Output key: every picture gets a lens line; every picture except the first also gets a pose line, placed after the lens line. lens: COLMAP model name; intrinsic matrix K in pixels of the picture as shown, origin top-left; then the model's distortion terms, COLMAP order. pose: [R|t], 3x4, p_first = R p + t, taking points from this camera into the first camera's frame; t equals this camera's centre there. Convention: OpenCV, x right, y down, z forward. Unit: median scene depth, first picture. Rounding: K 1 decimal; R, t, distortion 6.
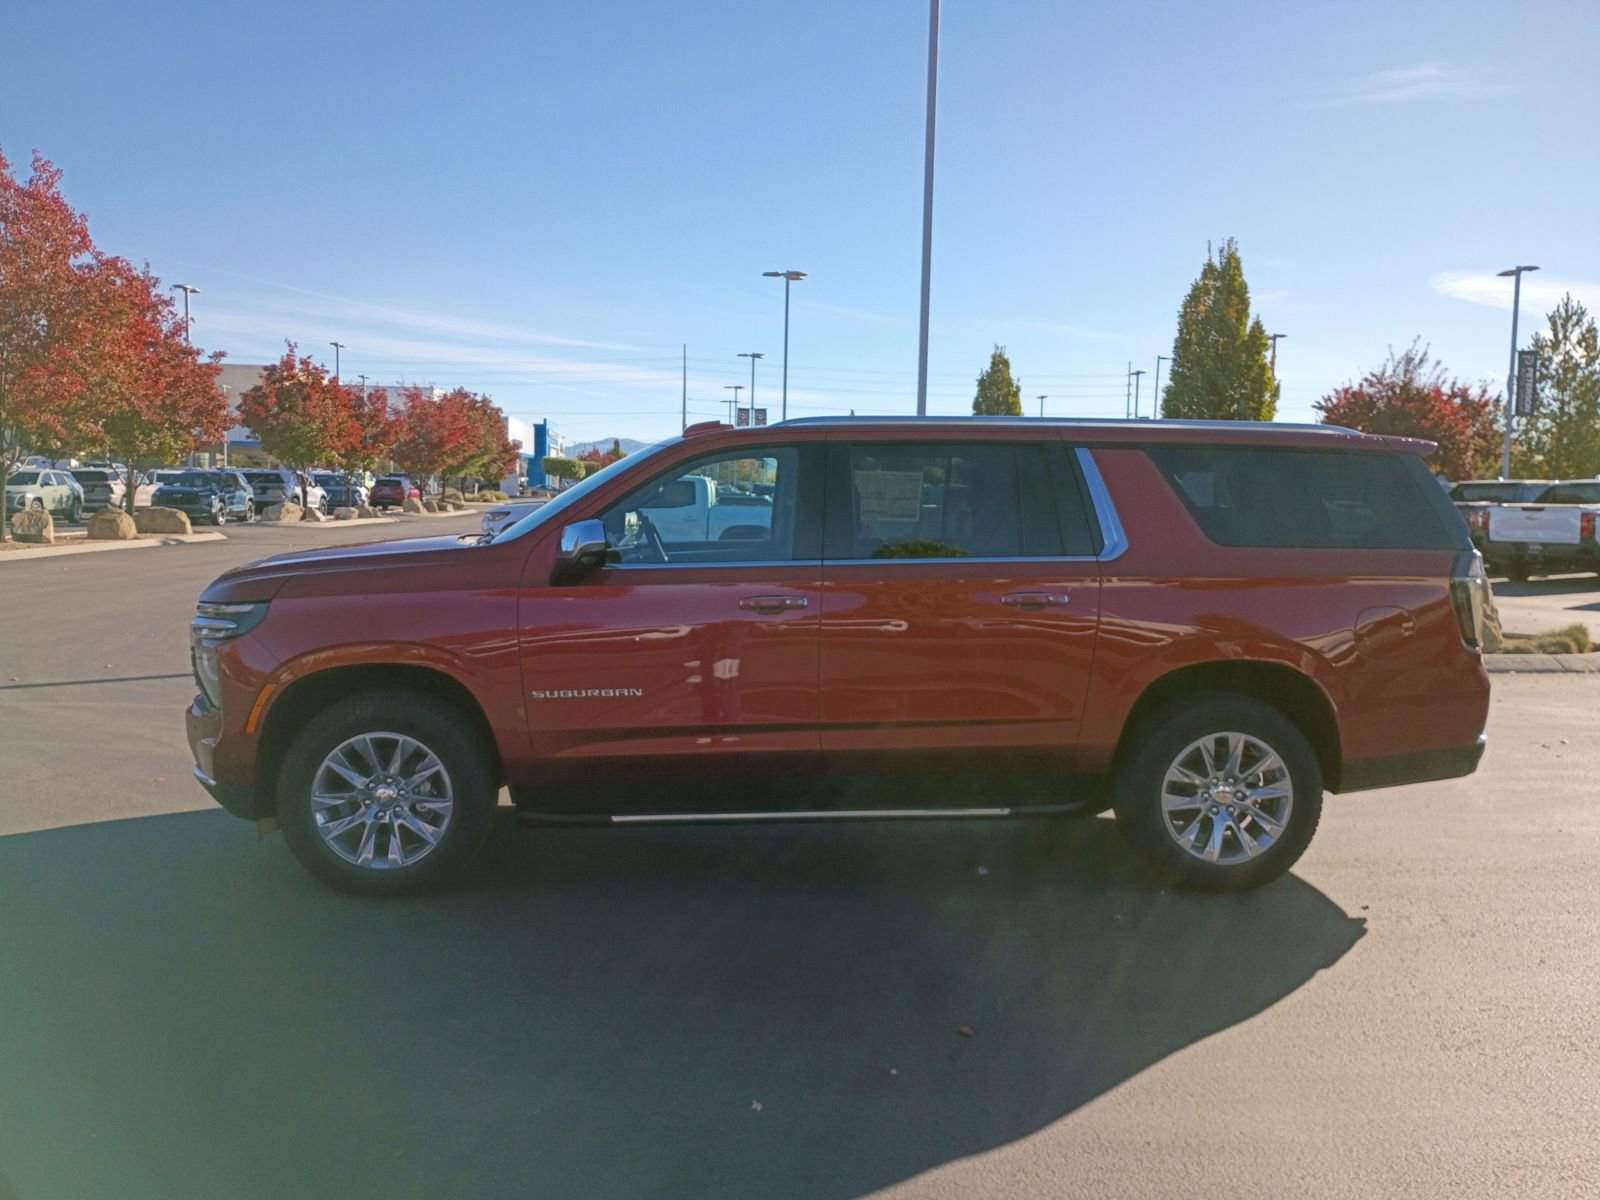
lens RADIAL K [[1384.1, 0, 800.0], [0, 1384.1, 600.0], [0, 0, 1]] dist [0.014783, -0.008673]
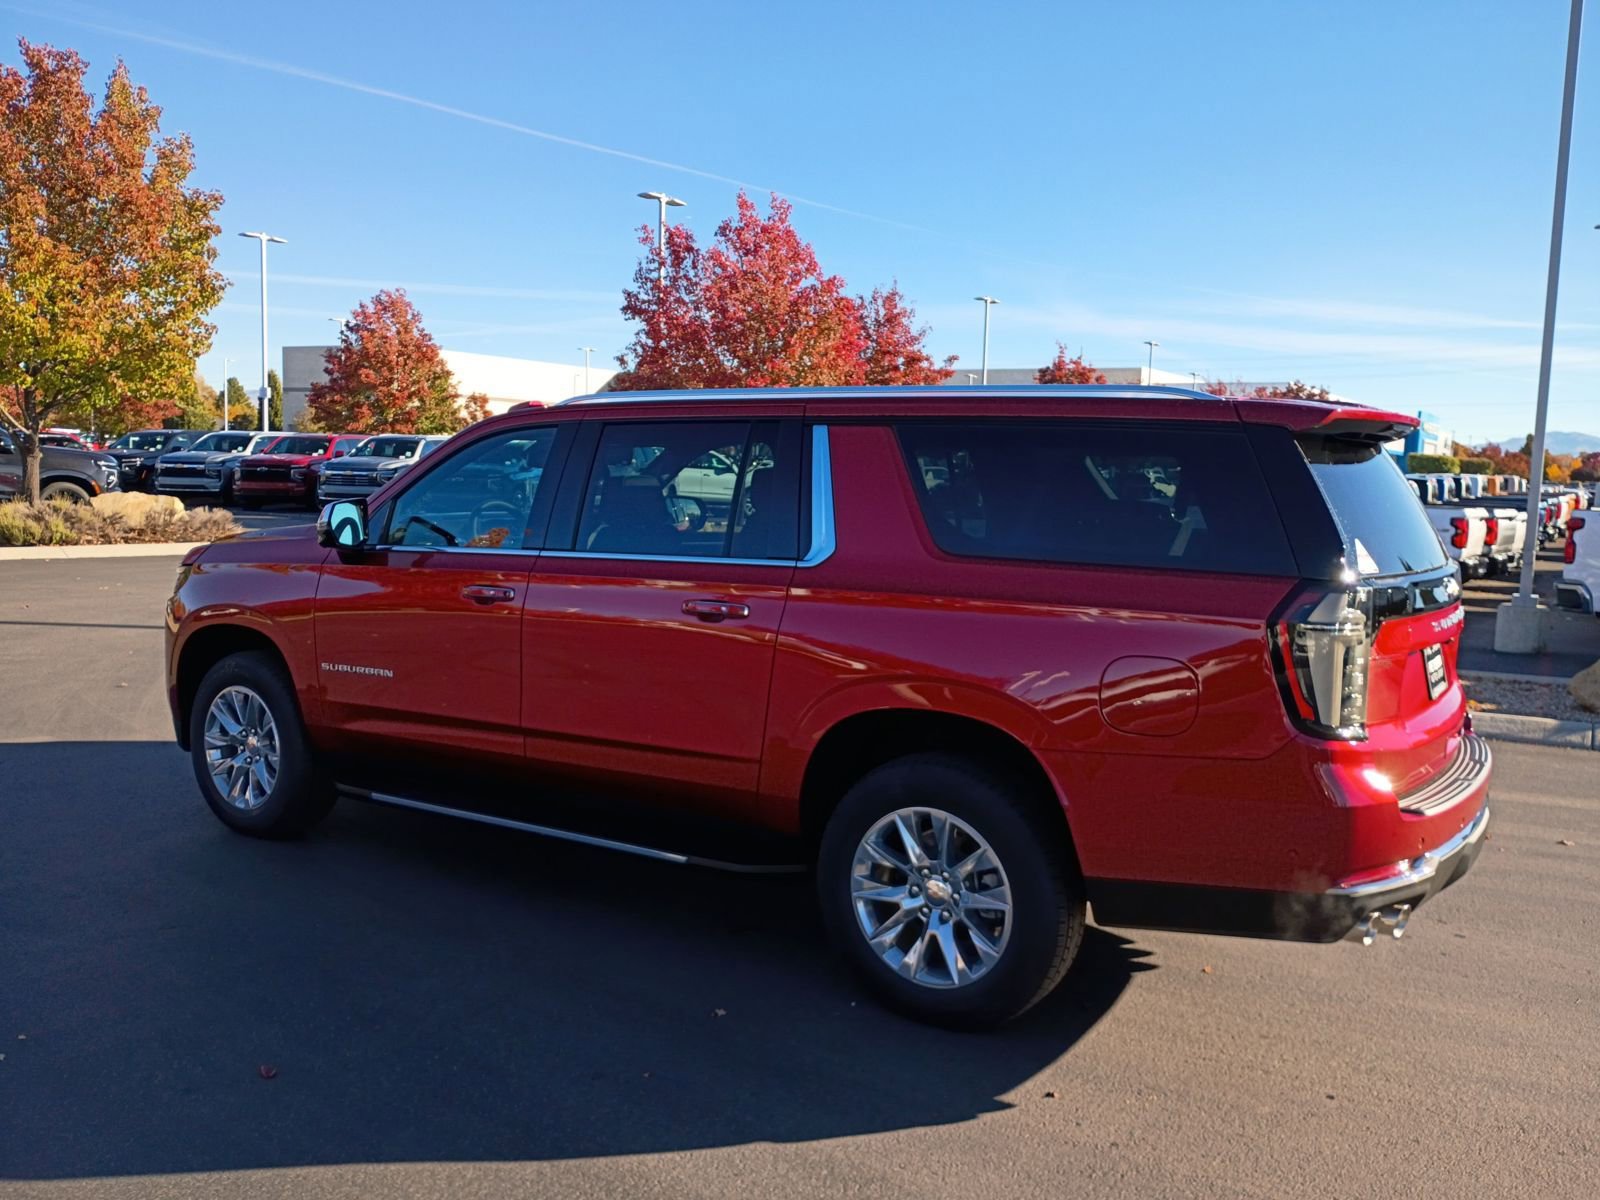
lens RADIAL K [[1384.1, 0, 800.0], [0, 1384.1, 600.0], [0, 0, 1]] dist [0.014783, -0.008673]
pose [[0.774723, 0.061785, -0.629275, 0.155535], [-0.061831, 0.997847, 0.021852, -0.005836], [0.629271, 0.021980, 0.776875, 0.083449]]
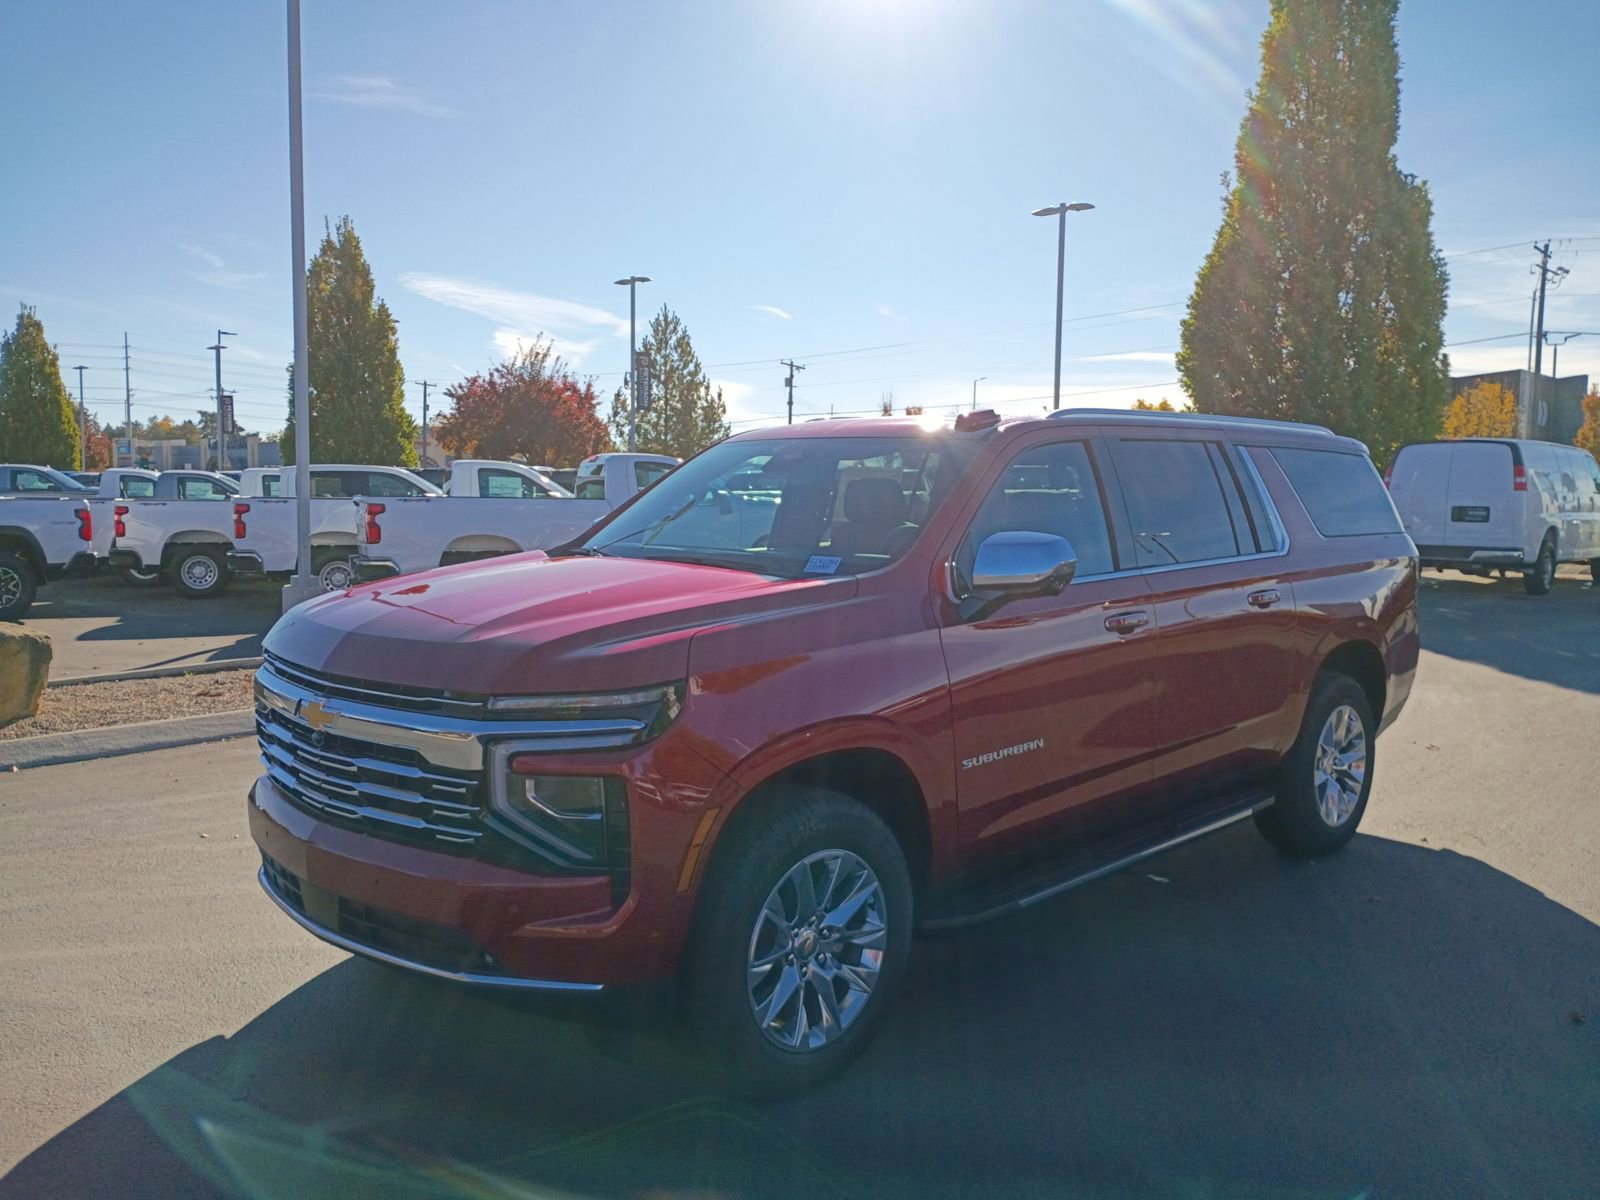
lens RADIAL K [[1370.1, 0, 800.0], [0, 1370.1, 600.0], [0, 0, 1]] dist [-0.005325, 0.001084]
pose [[0.724338, -0.064202, 0.686449, -0.159941], [0.054213, 0.997876, 0.036124, -0.011629], [-0.687310, 0.011049, 0.726280, 0.104467]]
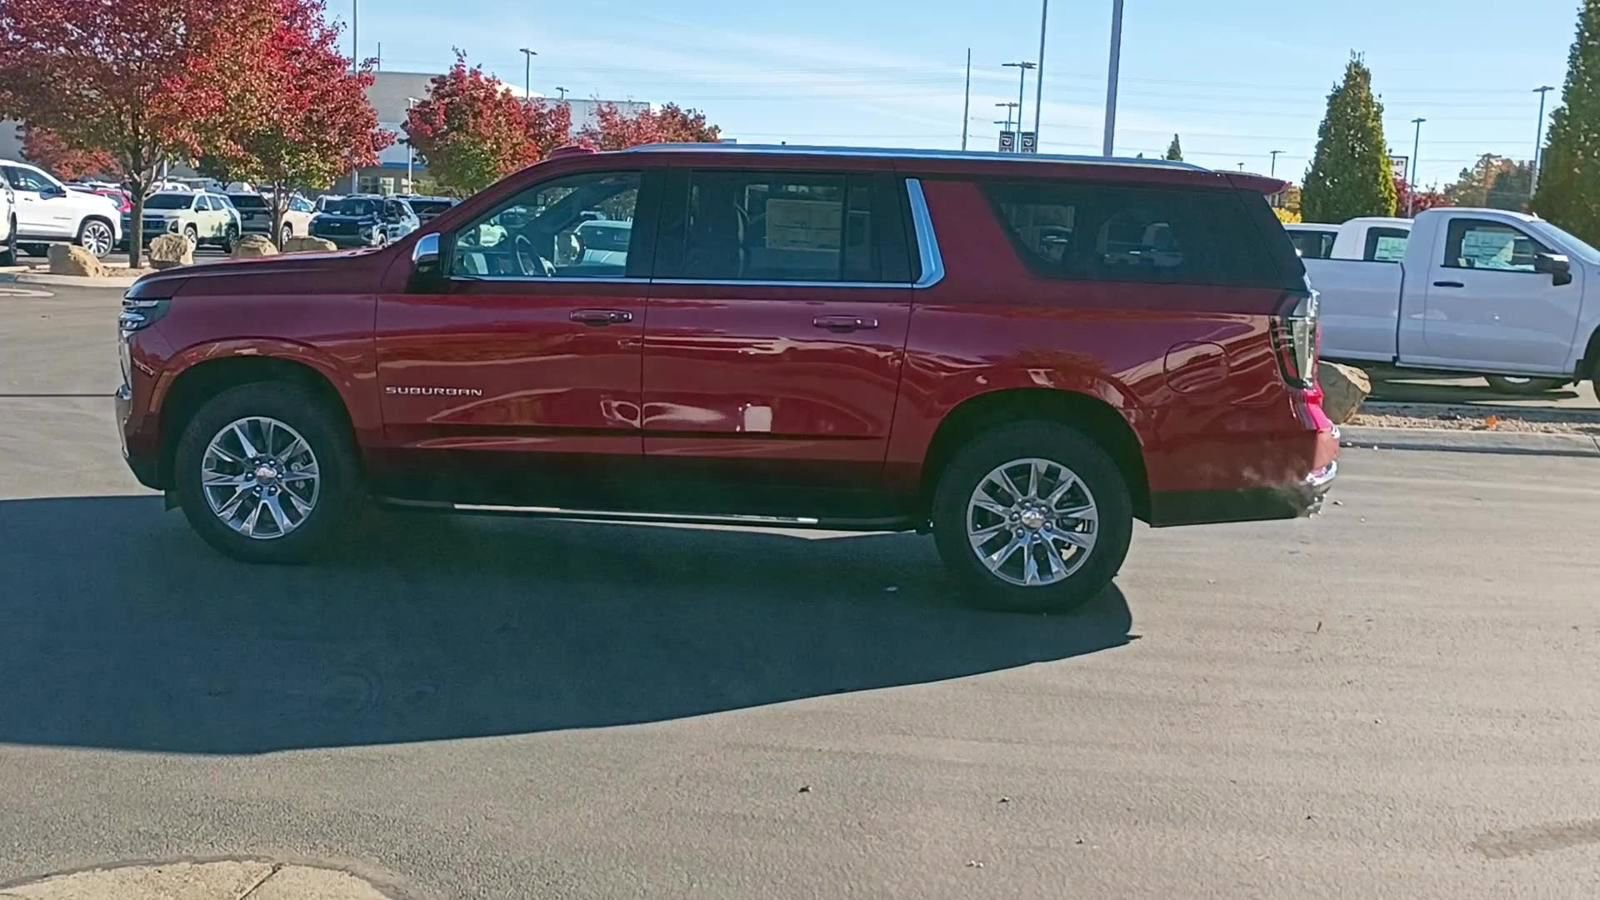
lens RADIAL K [[1794.2, 0, 802.2], [0, 1794.2, 491.3], [0, 0, 1]] dist [0.021950, -0.003034]
pose [[0.977947, 0.051263, -0.202467, 0.090328], [-0.038751, 0.997114, 0.065289, 0.008597], [0.205229, -0.056004, 0.977110, -0.076678]]
